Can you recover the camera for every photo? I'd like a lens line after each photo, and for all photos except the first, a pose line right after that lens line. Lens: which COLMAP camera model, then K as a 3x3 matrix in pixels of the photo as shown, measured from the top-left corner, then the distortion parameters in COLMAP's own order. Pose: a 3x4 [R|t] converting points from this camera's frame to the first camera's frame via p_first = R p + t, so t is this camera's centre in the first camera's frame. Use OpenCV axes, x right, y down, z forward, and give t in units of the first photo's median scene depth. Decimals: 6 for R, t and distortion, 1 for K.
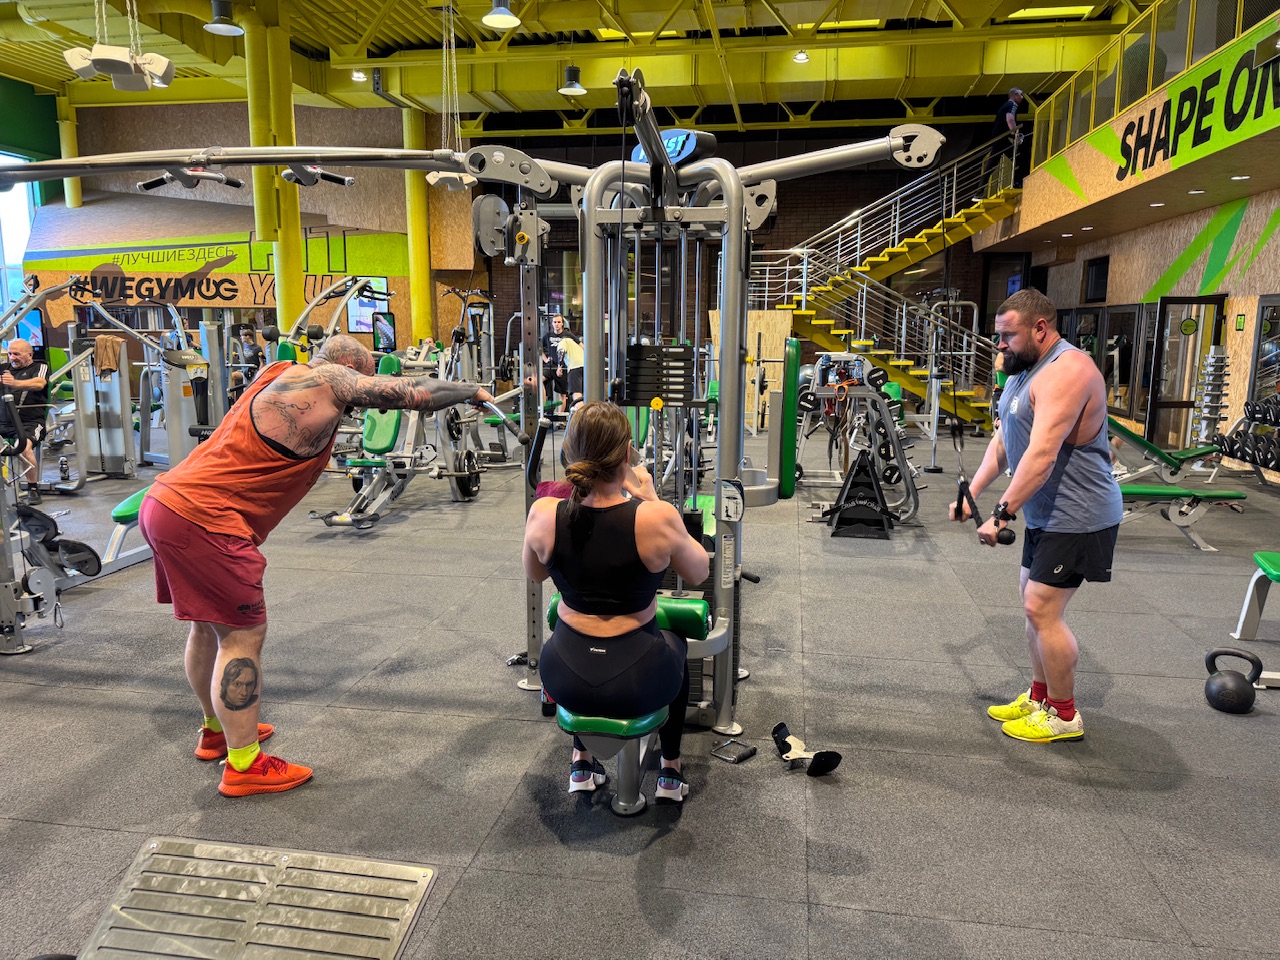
lens RADIAL K [[897.6, 0, 642.1], [0, 897.6, 474.4], [0, 0, 1]] dist [0.010520, -0.025849]
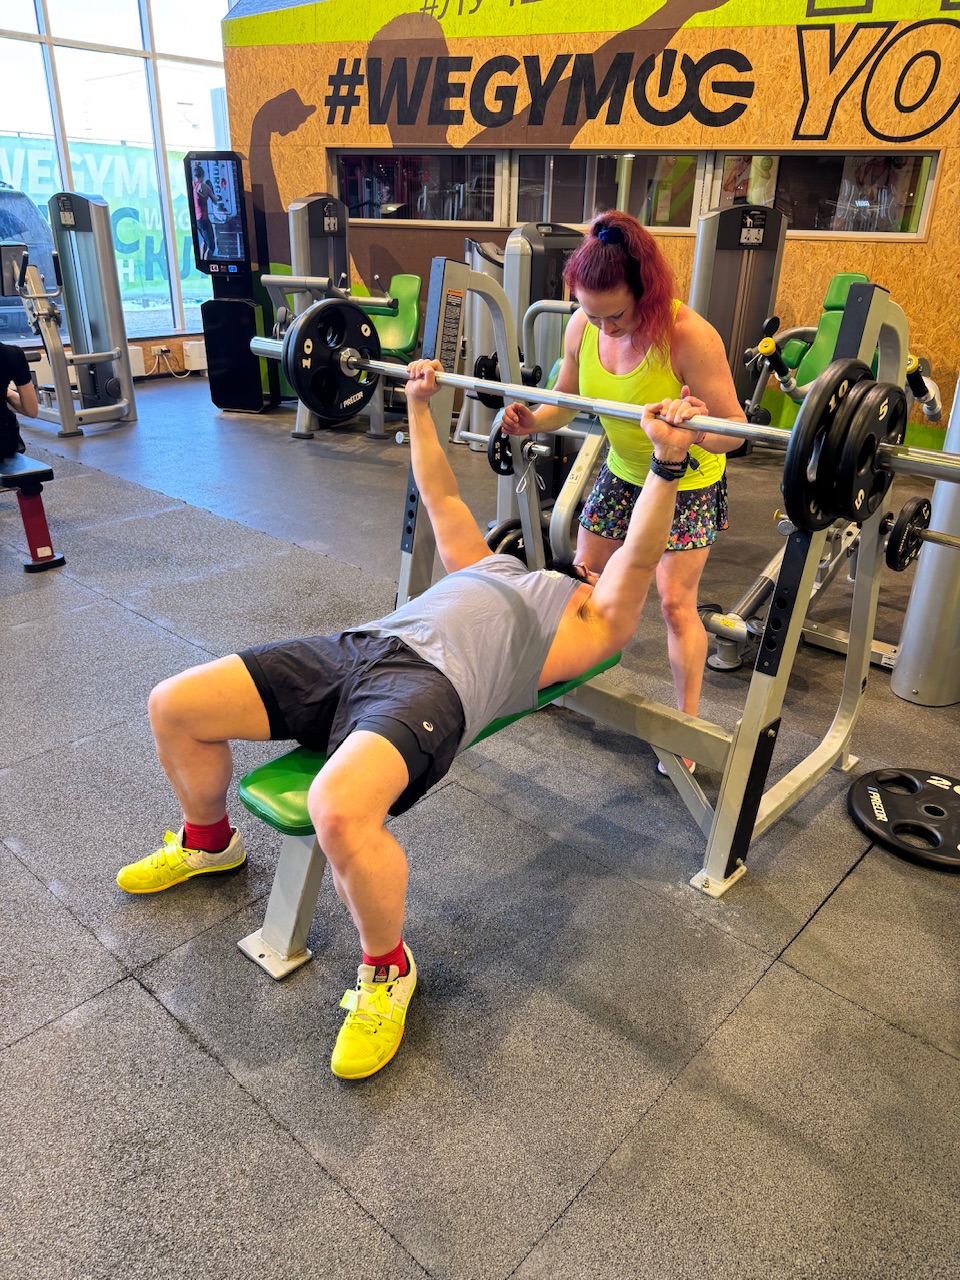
lens RADIAL K [[897.6, 0, 478.6], [0, 897.6, 641.7], [0, 0, 1]] dist [0.010520, -0.025849]
pose [[0.840870, 0.240424, -0.484907, -0.646703], [-0.107347, 0.952207, 0.285969, -0.196877], [0.530485, -0.188409, 0.826491, 1.275563]]
